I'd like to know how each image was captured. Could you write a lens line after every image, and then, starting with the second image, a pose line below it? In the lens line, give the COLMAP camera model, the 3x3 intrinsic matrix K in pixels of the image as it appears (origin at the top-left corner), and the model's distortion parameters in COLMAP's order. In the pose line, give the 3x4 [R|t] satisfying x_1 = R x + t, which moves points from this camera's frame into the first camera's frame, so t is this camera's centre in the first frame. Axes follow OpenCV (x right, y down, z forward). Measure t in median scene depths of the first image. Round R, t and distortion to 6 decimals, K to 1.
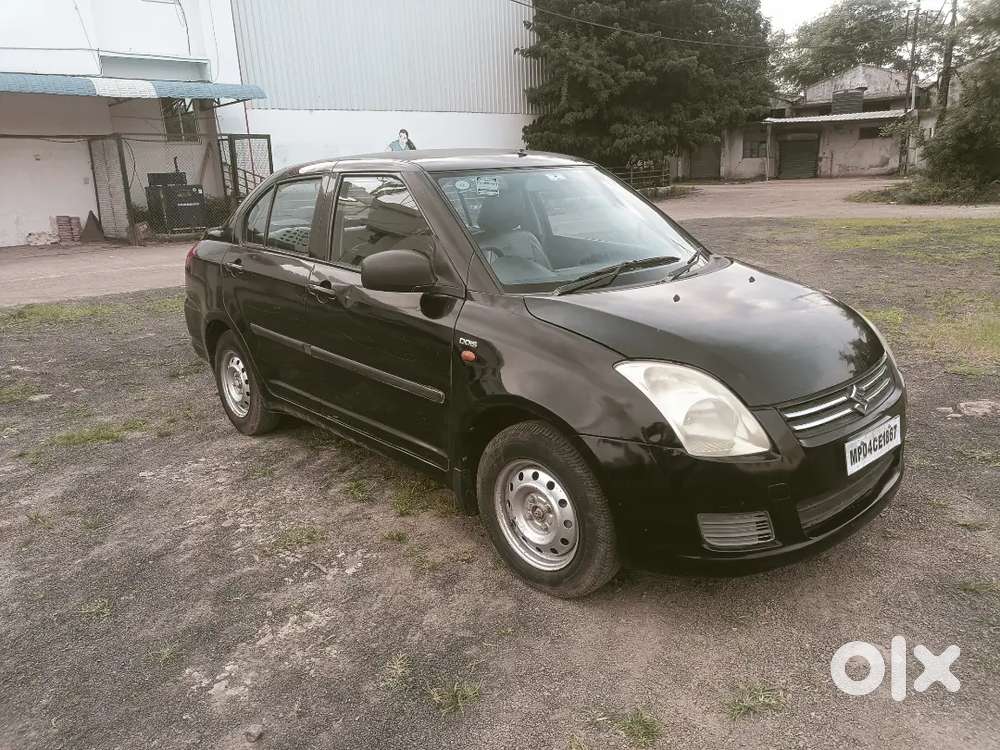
lens RADIAL K [[738.2, 0, 498.8], [0, 738.2, 368.6], [0, 0, 1]] dist [0.033651, -0.028033]
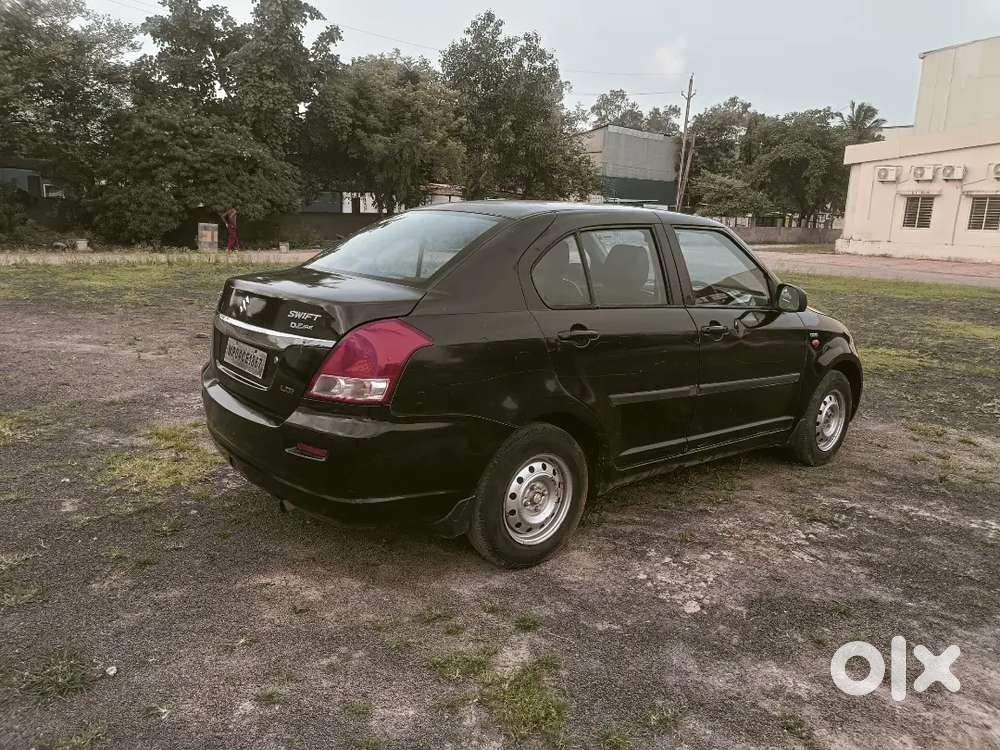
lens RADIAL K [[738.2, 0, 494.3], [0, 738.2, 375.8], [0, 0, 1]] dist [0.033651, -0.028033]
pose [[0.065915, -0.173152, 0.982687, -1.239417], [0.222182, 0.962651, 0.154718, -0.257656], [-0.972775, 0.208137, 0.101924, 1.113816]]
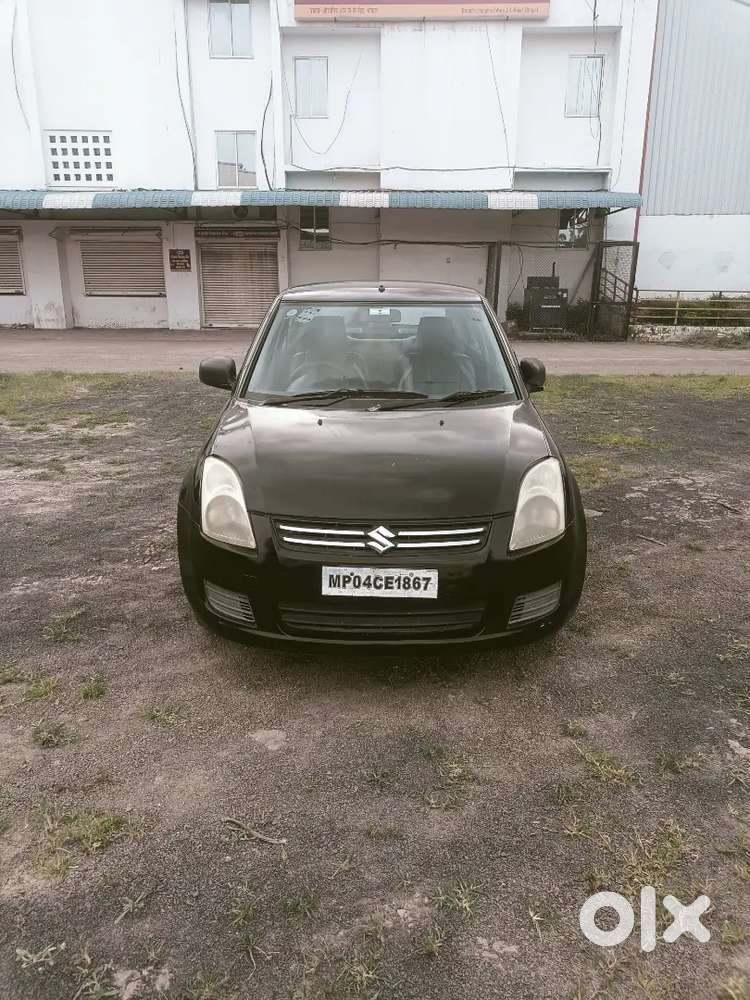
lens RADIAL K [[738.2, 0, 376.9], [0, 738.2, 488.9], [0, 0, 1]] dist [0.033651, -0.028033]
pose [[0.732296, 0.225155, -0.642688, 0.789126], [-0.208806, 0.972540, 0.102794, -0.095439], [0.648185, 0.058922, 0.759200, 0.117940]]
